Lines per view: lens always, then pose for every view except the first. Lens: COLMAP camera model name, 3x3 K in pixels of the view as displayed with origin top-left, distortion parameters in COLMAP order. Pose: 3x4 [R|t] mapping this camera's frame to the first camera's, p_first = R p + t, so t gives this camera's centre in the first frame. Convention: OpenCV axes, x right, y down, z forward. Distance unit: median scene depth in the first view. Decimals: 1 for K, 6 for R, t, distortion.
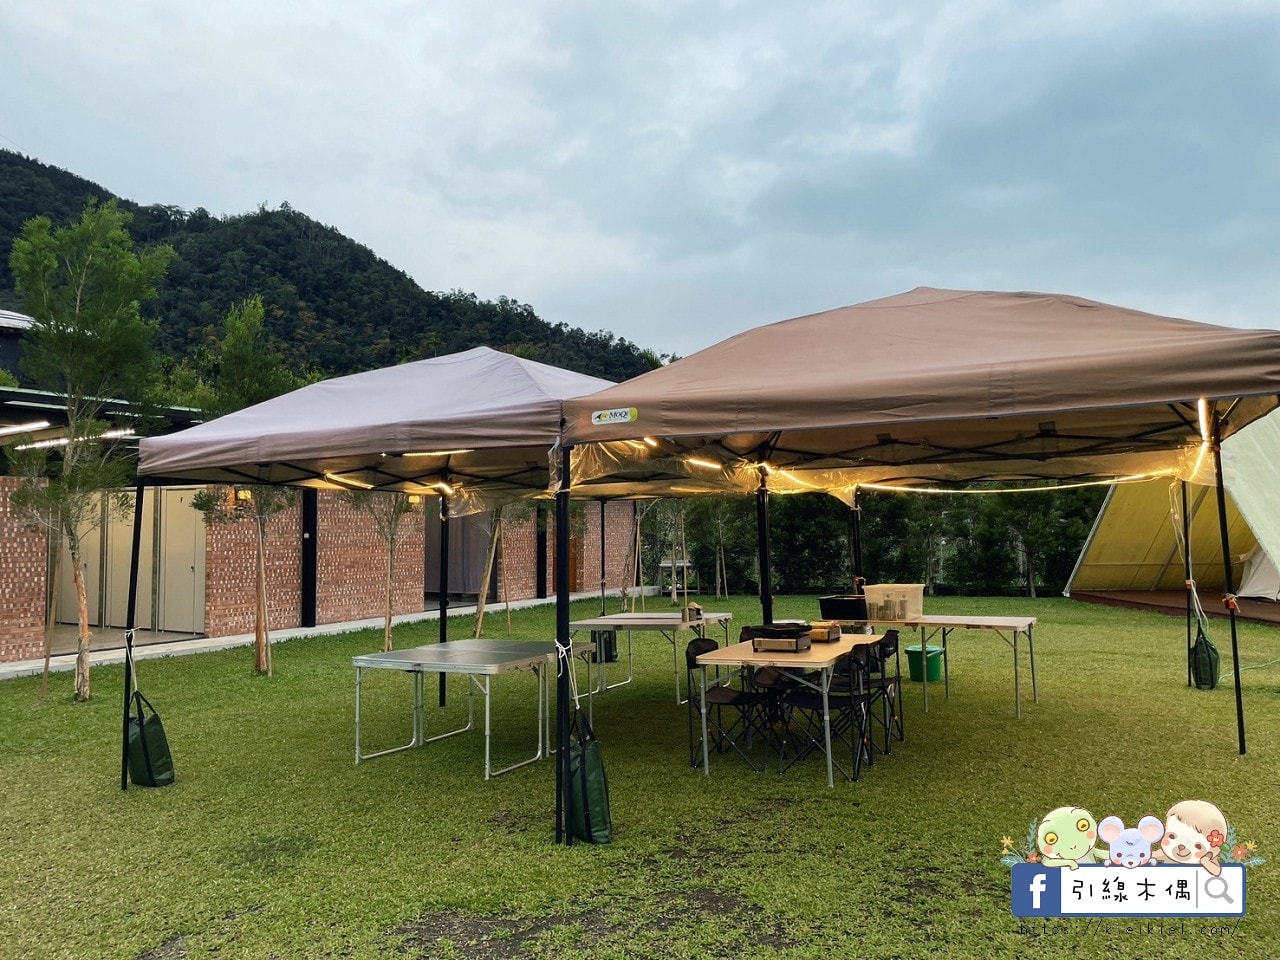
lens RADIAL K [[958.1, 0, 647.8], [0, 958.1, 482.1], [0, 0, 1]] dist [0.082224, -0.099021]
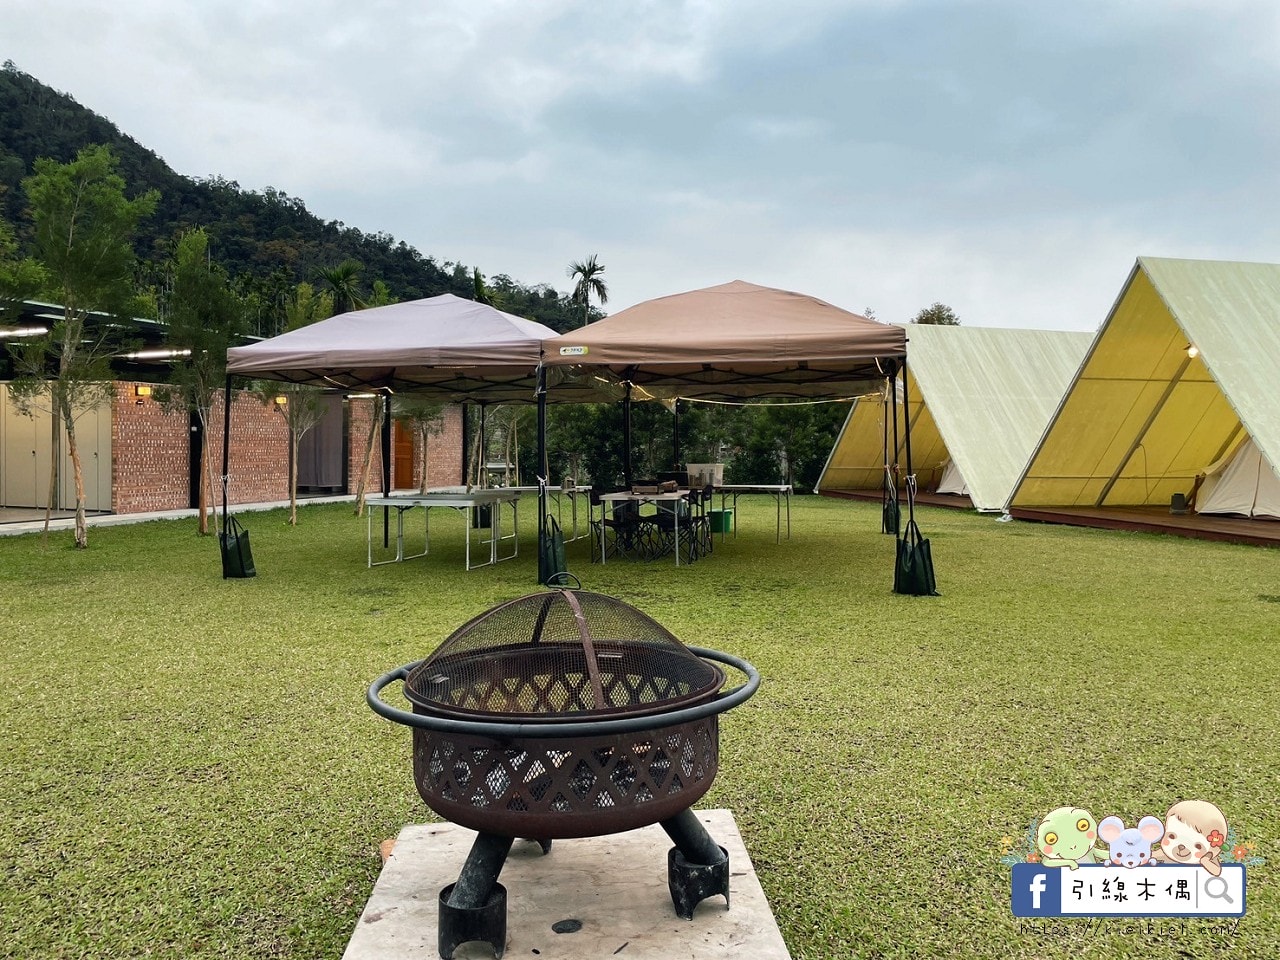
lens RADIAL K [[964.2, 0, 642.8], [0, 964.2, 476.8], [0, 0, 1]] dist [0.011951, -0.024143]
pose [[0.975300, 0.013842, 0.220452, -0.064017], [-0.031833, 0.996424, 0.078271, 0.004219], [-0.218580, -0.083355, 0.972252, -0.165846]]
